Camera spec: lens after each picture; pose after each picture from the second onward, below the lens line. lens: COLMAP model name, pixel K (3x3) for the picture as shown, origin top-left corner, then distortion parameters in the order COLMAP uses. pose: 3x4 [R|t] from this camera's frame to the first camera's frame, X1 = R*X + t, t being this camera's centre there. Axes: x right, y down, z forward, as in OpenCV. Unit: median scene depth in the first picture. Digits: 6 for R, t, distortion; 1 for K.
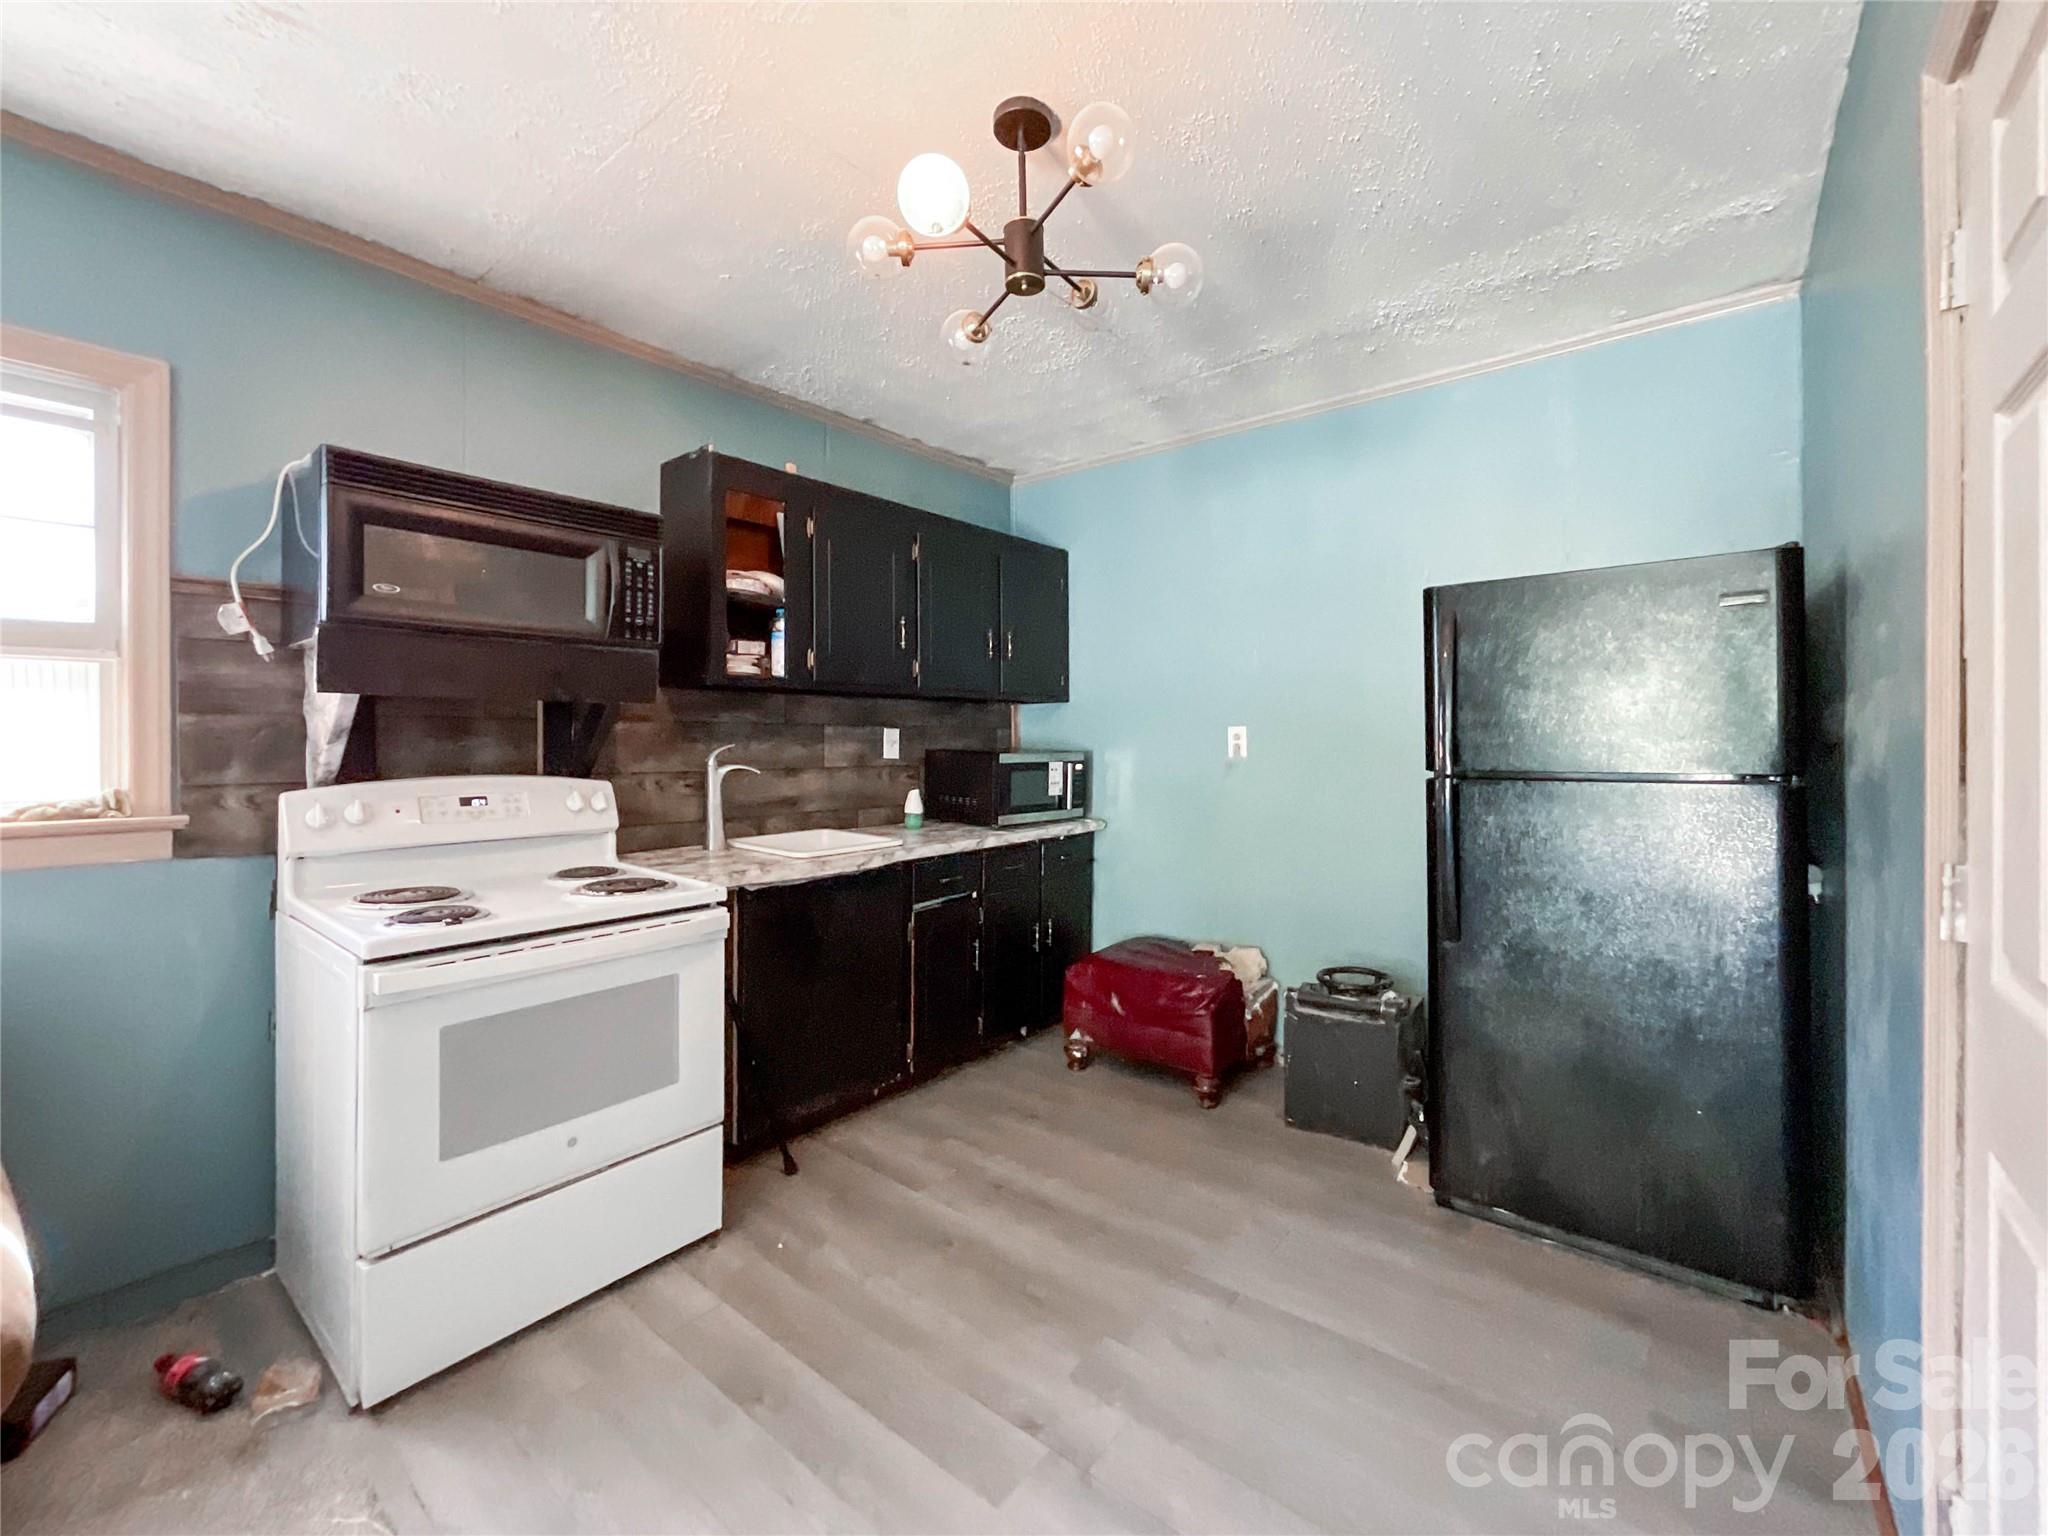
lens RADIAL K [[836.4, 0, 1026.6], [0, 836.4, 757.1], [0, 0, 1]] dist [0.021655, -0.000011]
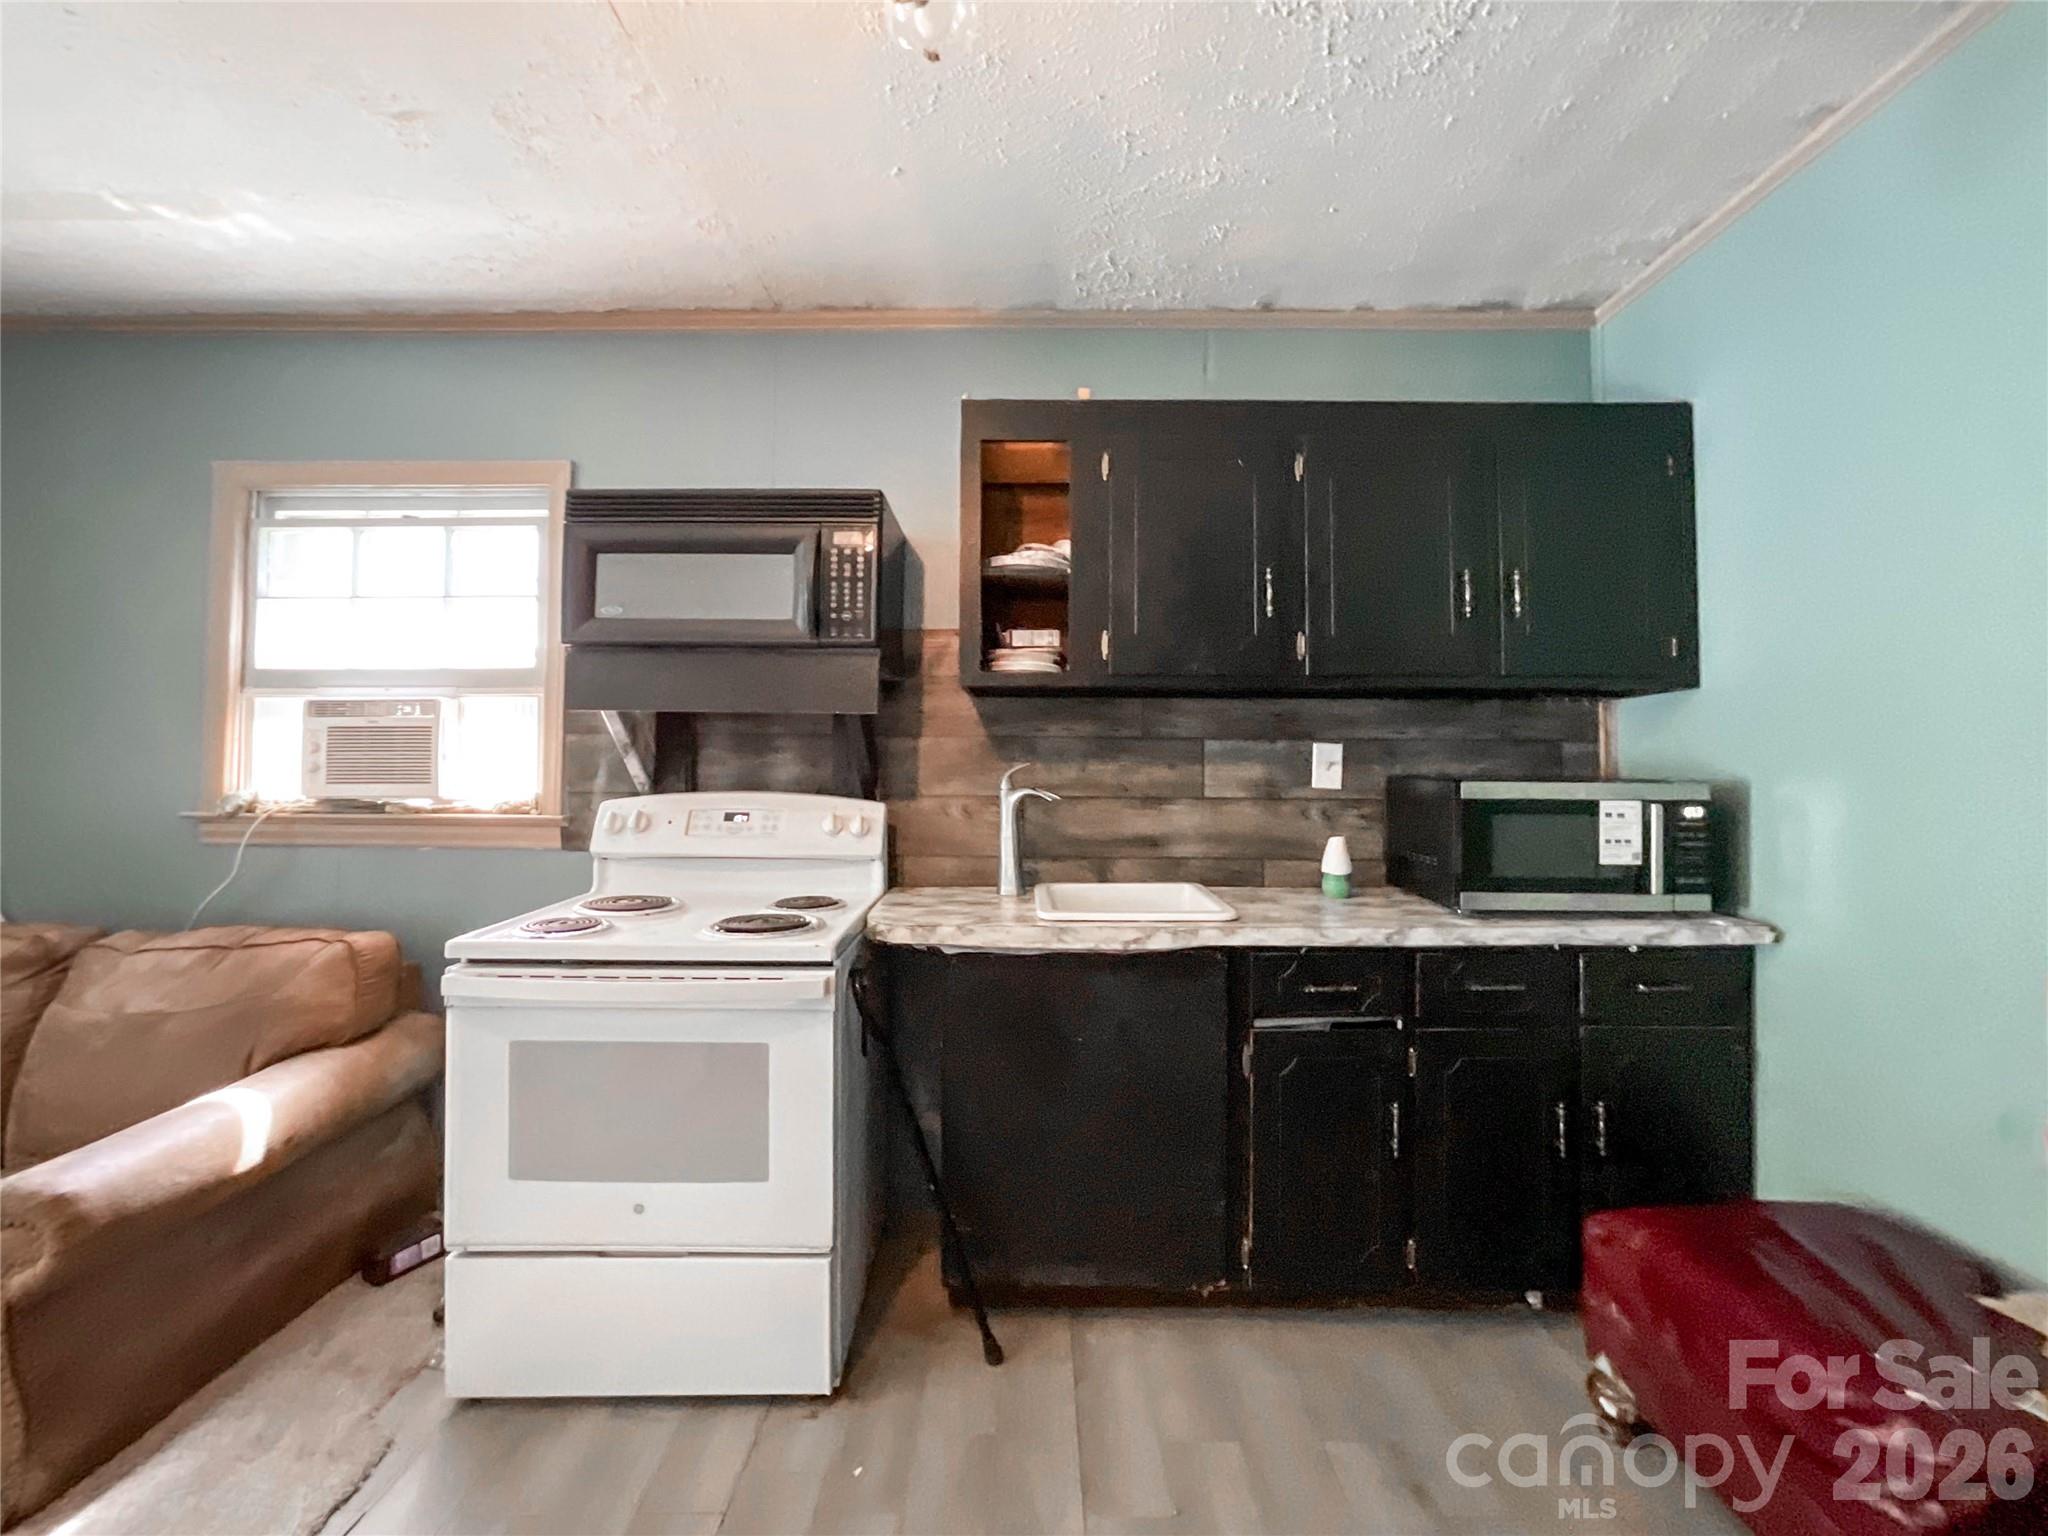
lens RADIAL K [[848.8, 0, 1029.9], [0, 848.8, 754.9], [0, 0, 1]] dist [-0.001481, 0.000017]
pose [[0.638433, -0.013156, -0.769565, 0.244414], [-0.022739, 0.999095, -0.035944, 0.005456], [0.769341, 0.040447, 0.637556, 0.447211]]
